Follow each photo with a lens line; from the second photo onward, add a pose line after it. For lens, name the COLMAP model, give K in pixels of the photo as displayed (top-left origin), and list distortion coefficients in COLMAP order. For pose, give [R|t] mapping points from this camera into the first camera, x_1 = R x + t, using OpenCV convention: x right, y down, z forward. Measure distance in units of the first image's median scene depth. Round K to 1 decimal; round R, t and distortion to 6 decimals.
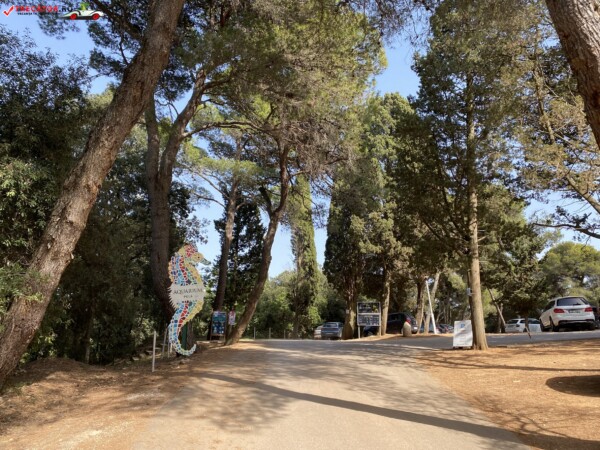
lens RADIAL K [[451.2, 0, 299.9], [0, 451.2, 216.5], [0, 0, 1]] dist [0.072924, -0.117181]
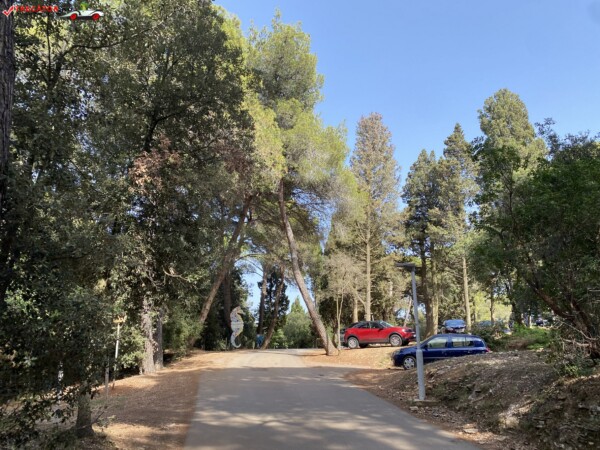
lens RADIAL K [[451.2, 0, 299.9], [0, 451.2, 216.5], [0, 0, 1]] dist [0.072924, -0.117181]
pose [[0.989040, -0.035610, -0.143288, 0.259245], [0.027132, 0.997788, -0.060694, -0.147700], [0.145133, 0.056141, 0.987818, -0.807842]]
